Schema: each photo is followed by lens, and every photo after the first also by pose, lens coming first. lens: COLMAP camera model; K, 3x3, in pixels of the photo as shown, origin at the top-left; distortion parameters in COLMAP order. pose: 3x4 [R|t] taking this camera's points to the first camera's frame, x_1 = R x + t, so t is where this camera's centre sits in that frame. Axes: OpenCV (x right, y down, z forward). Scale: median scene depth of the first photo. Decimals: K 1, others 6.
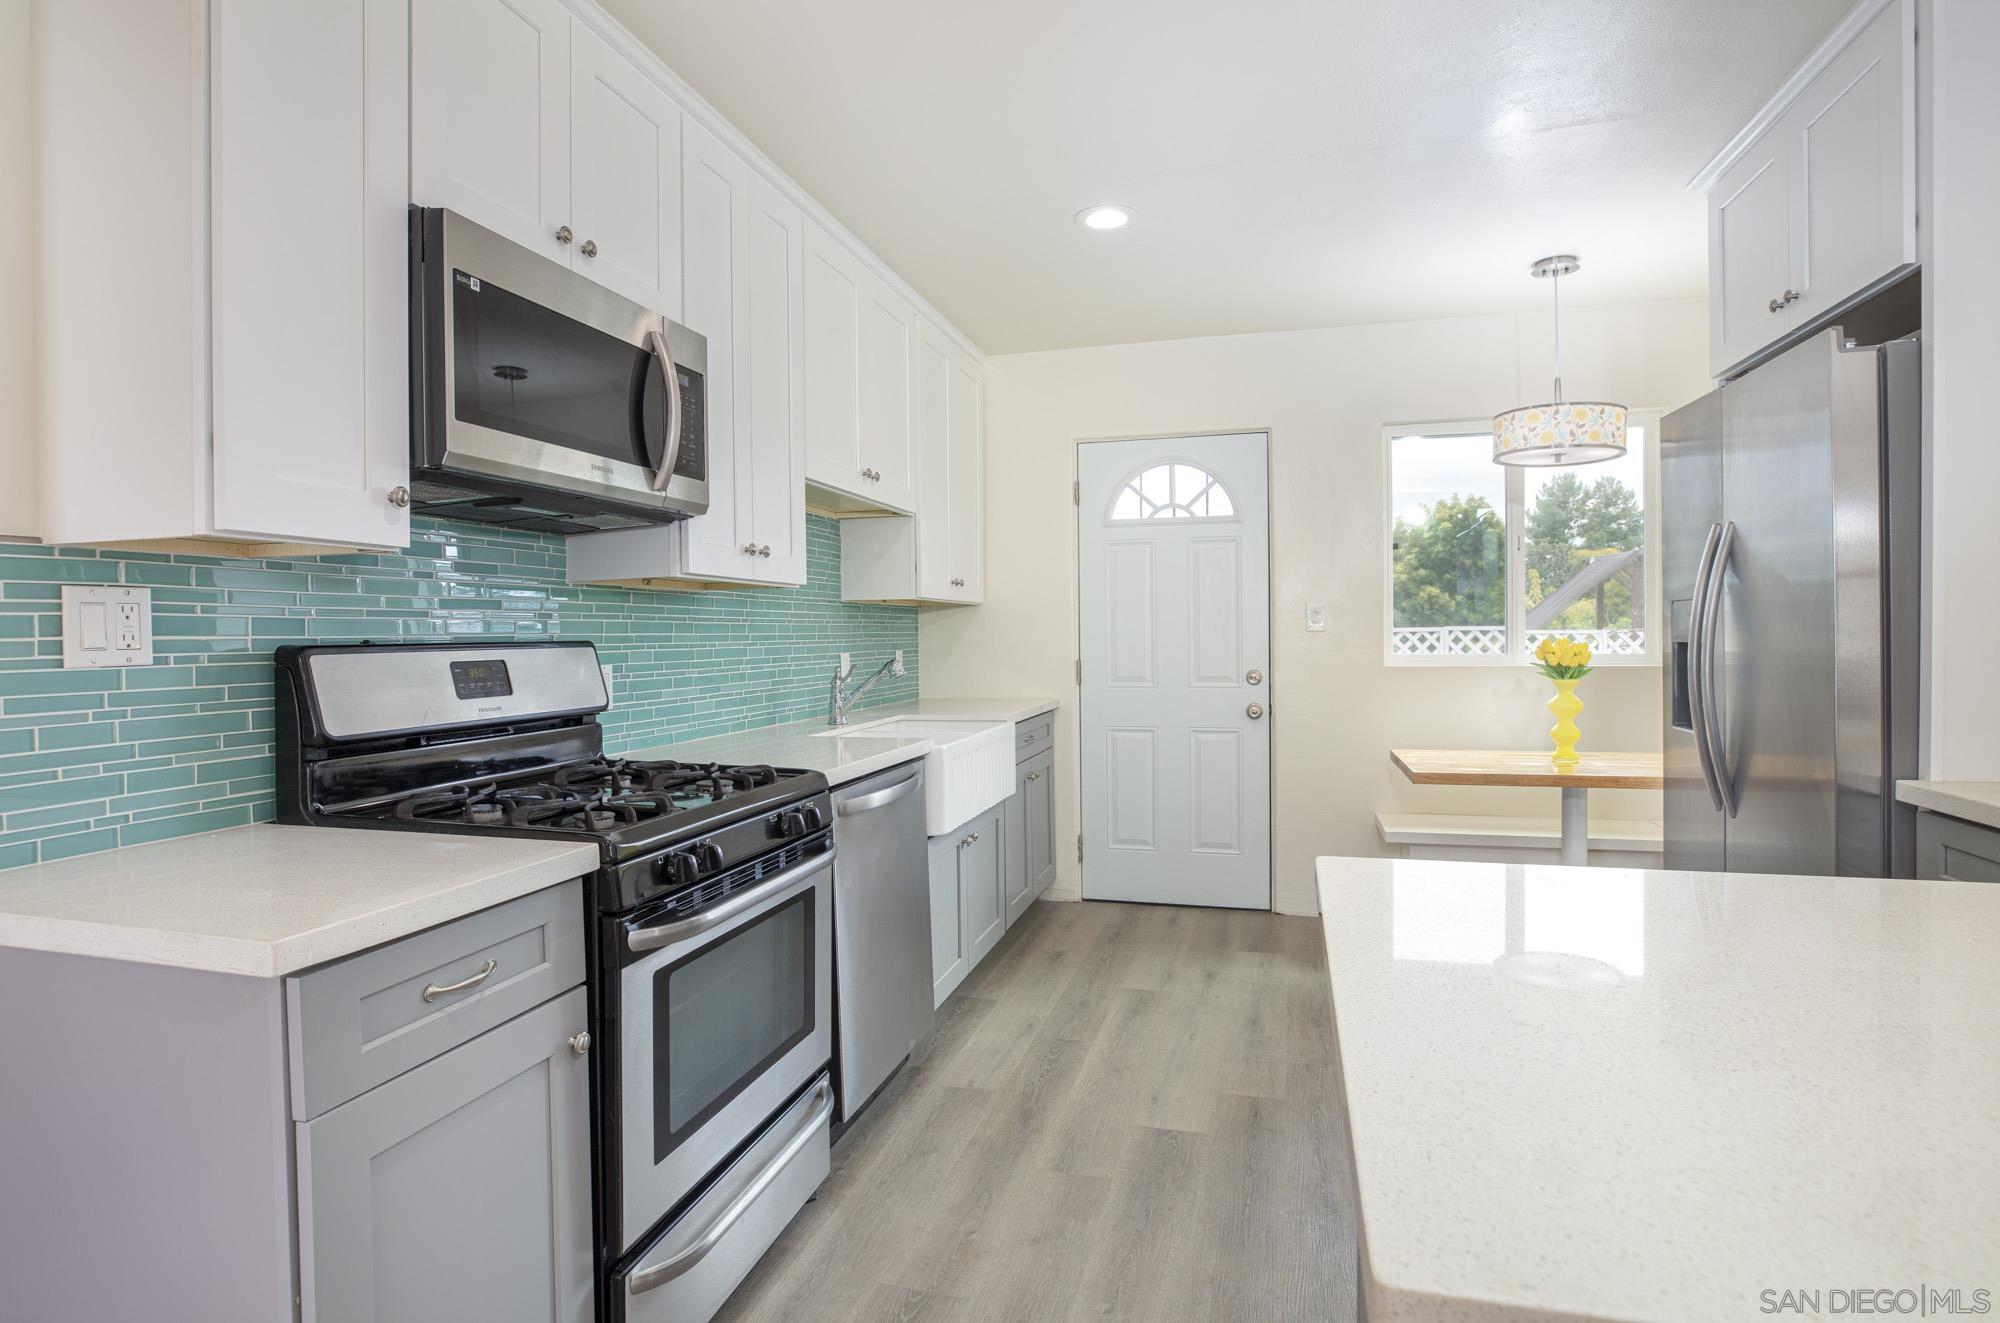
lens RADIAL K [[1026.3, 0, 992.5], [0, 1026.3, 645.6], [0, 0, 1]] dist [-0.036533, -0.000522]
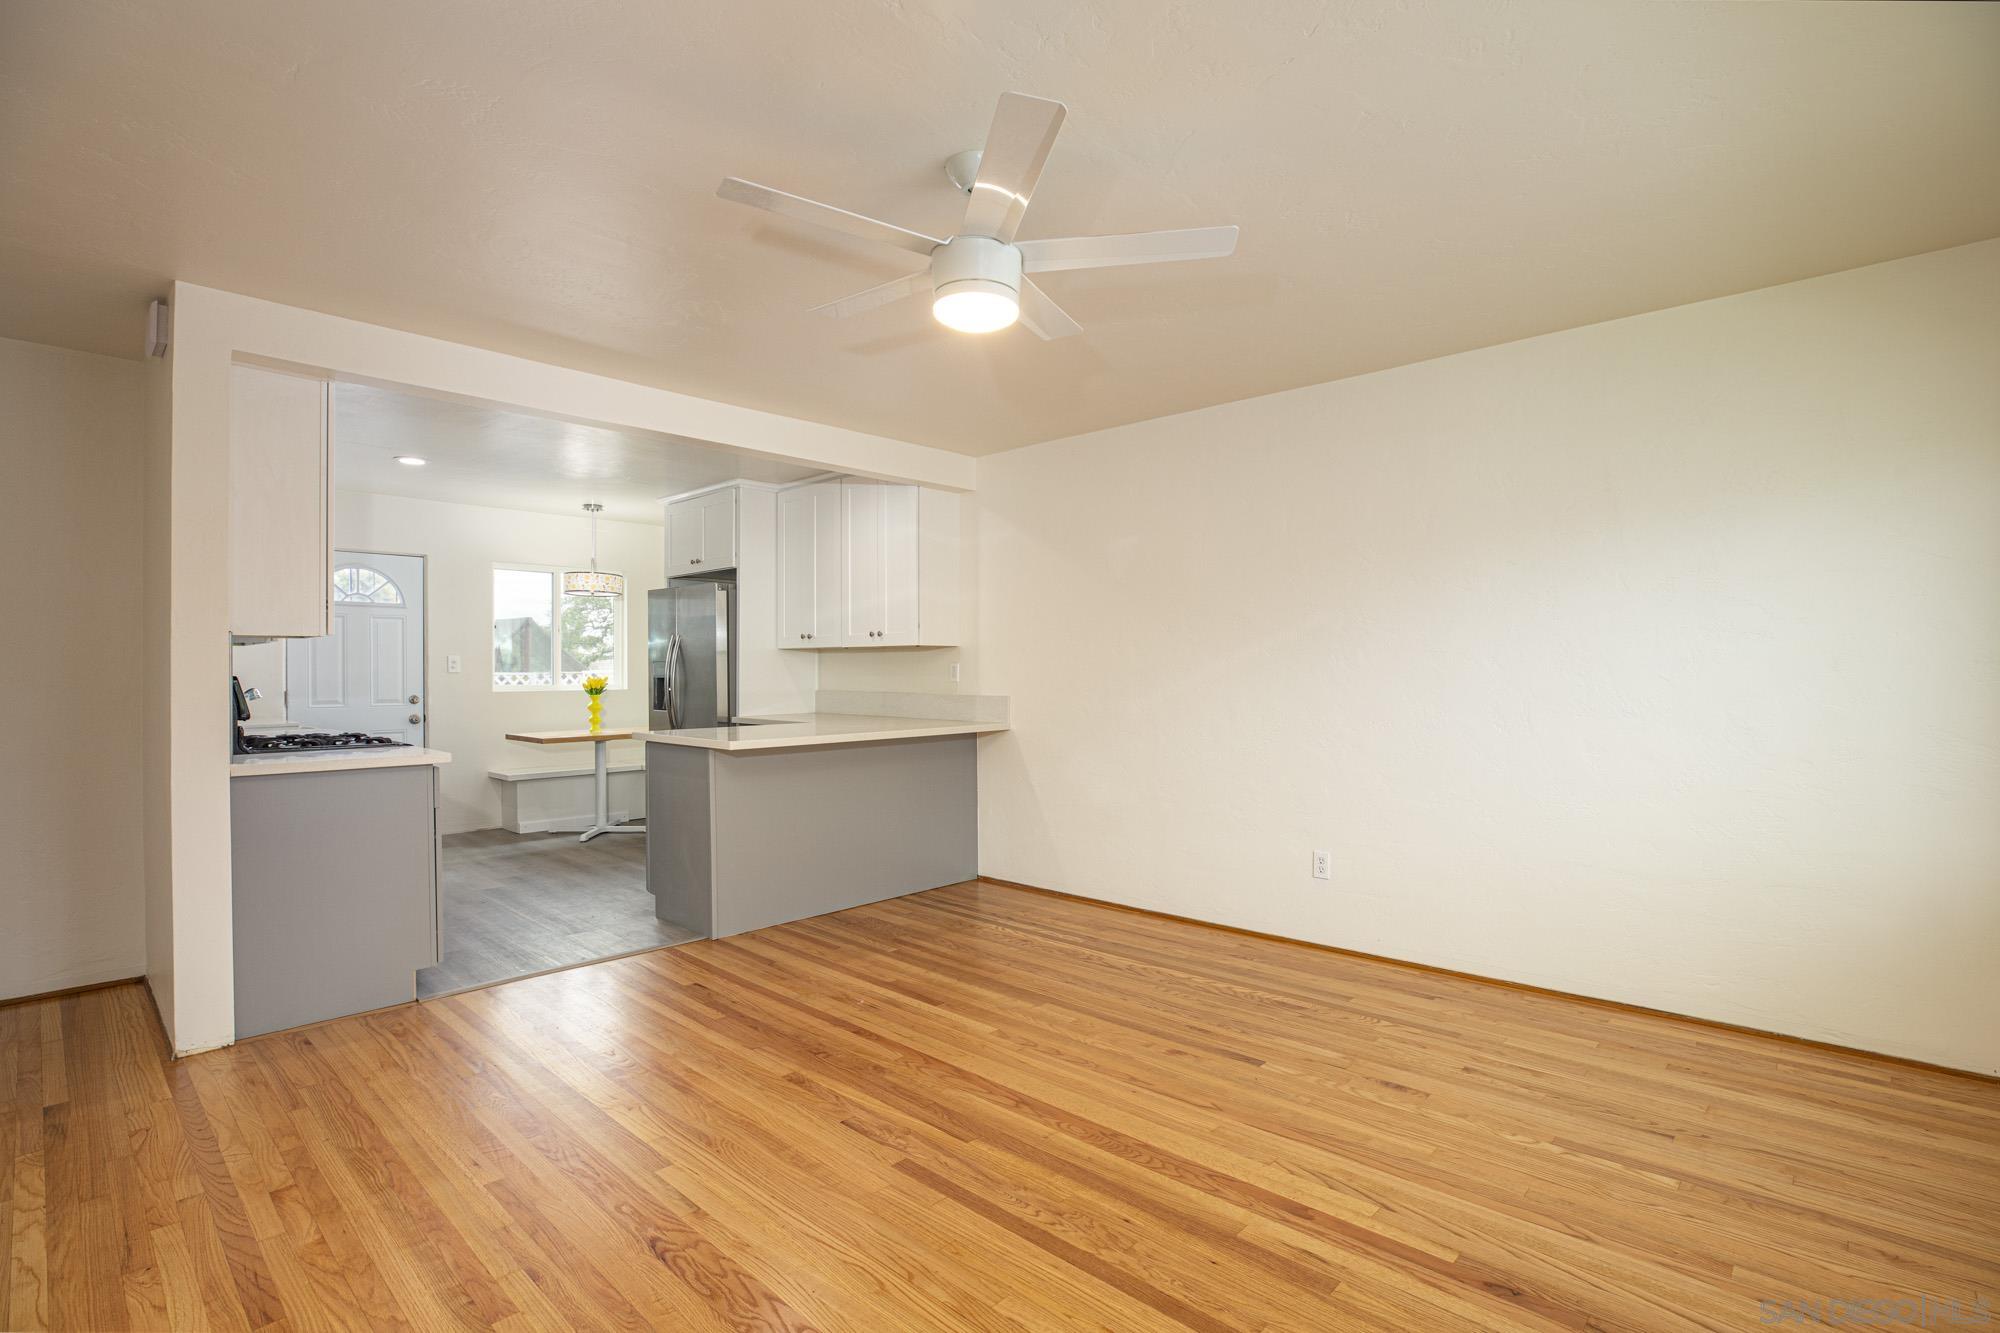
lens RADIAL K [[925.7, 0, 1014.8], [0, 925.7, 674.8], [0, 0, 1]] dist [-0.038360, 0.009013]
pose [[0.438542, 0.003005, 0.898706, -0.980978], [0.009324, 0.999925, -0.007894, 0.016123], [-0.898662, 0.011842, 0.438481, -0.823199]]
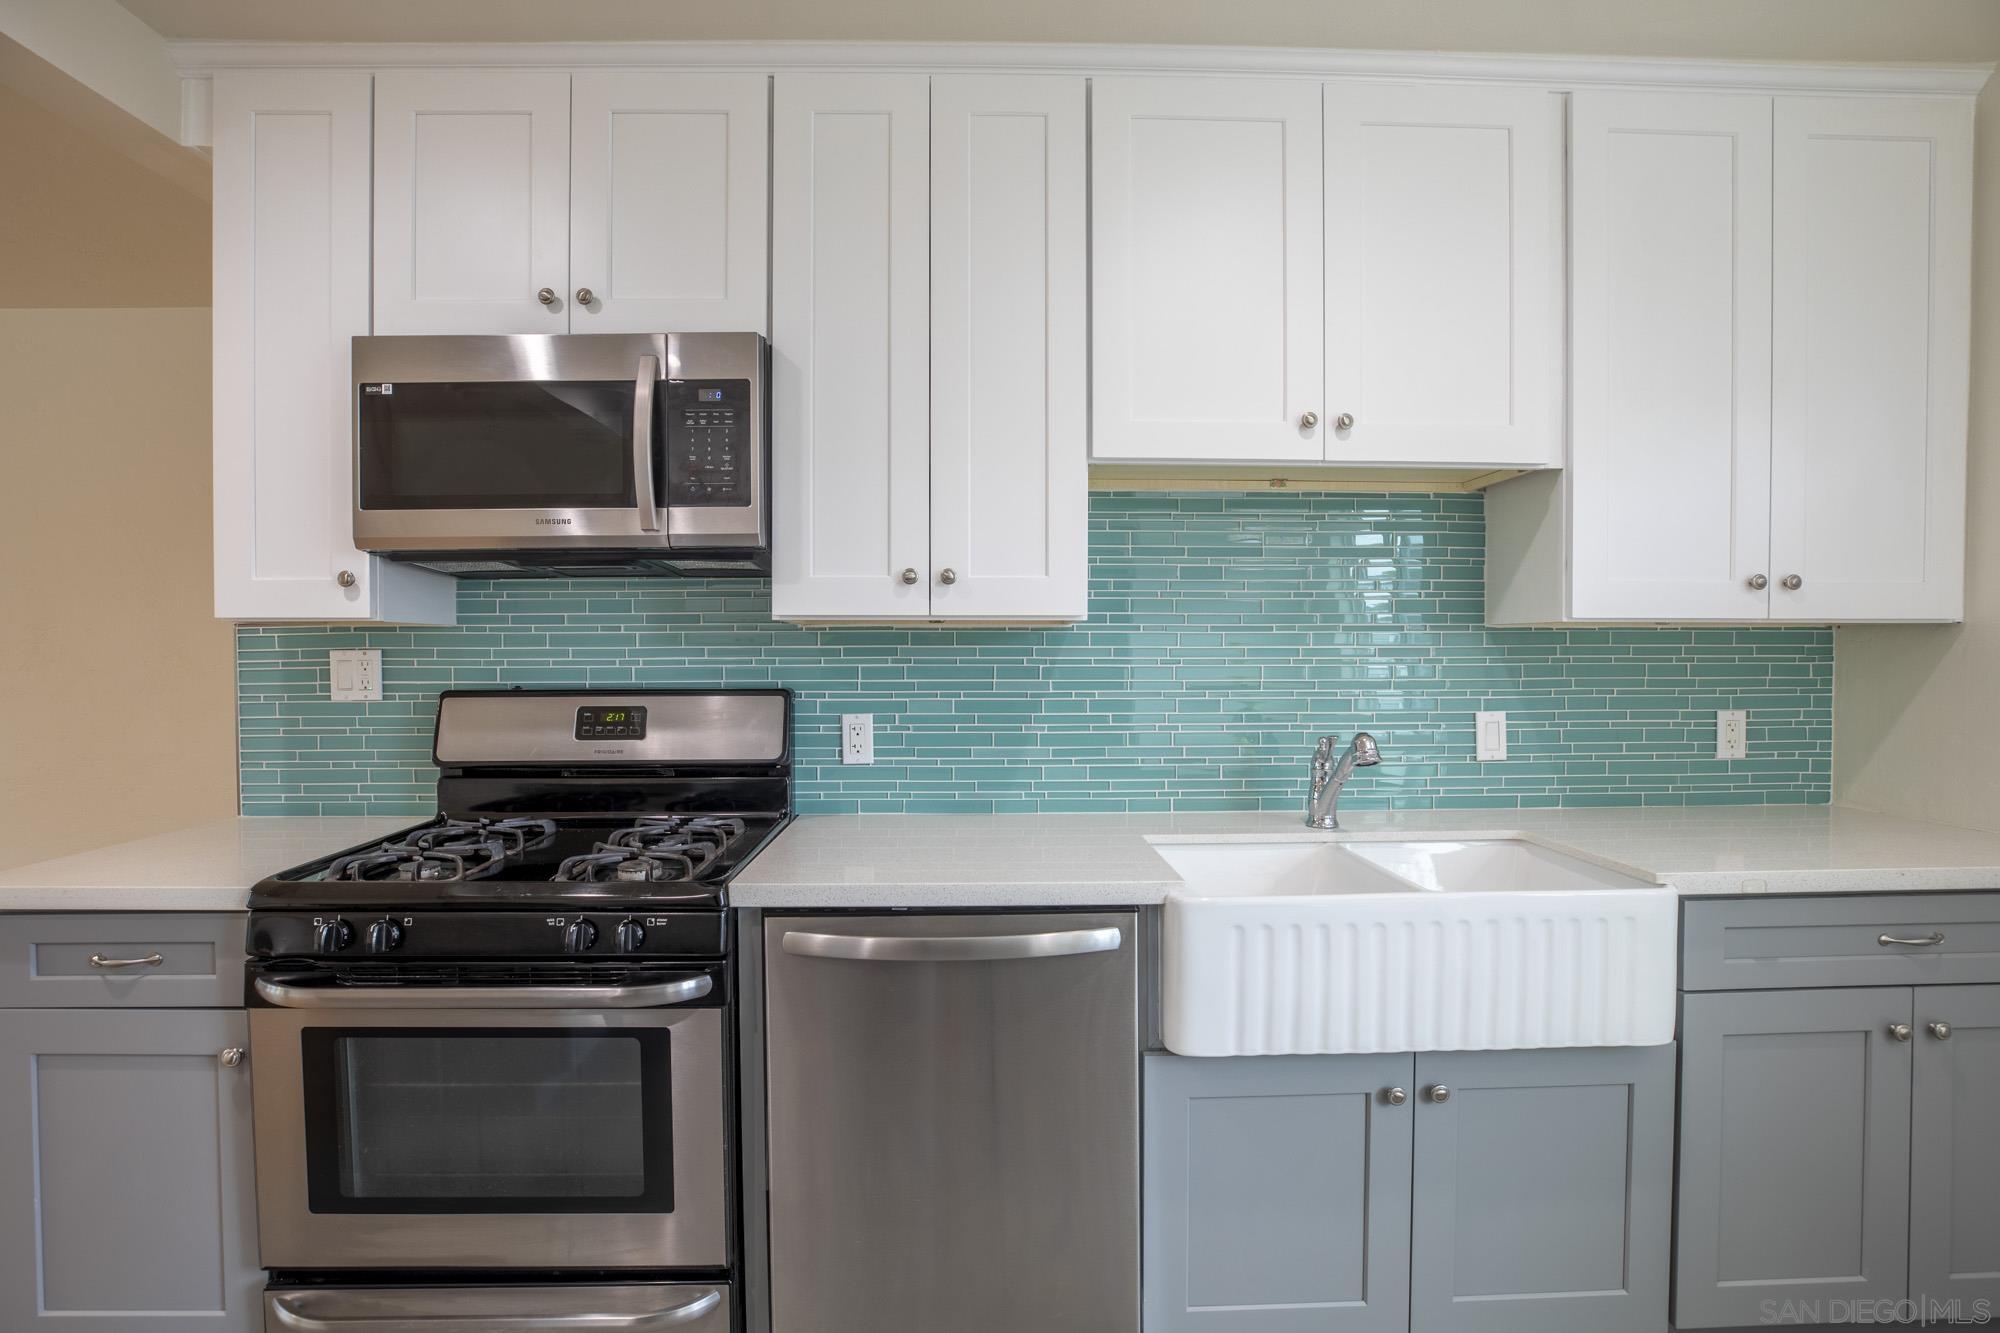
lens RADIAL K [[962.2, 0, 1001.0], [0, 962.2, 665.4], [0, 0, 1]] dist [-0.025155, 0.000018]
pose [[0.293203, 0.021214, -0.955815, 0.417775], [-0.011753, 0.999758, 0.018584, -0.036592], [0.955978, 0.005785, 0.293381, 0.753113]]
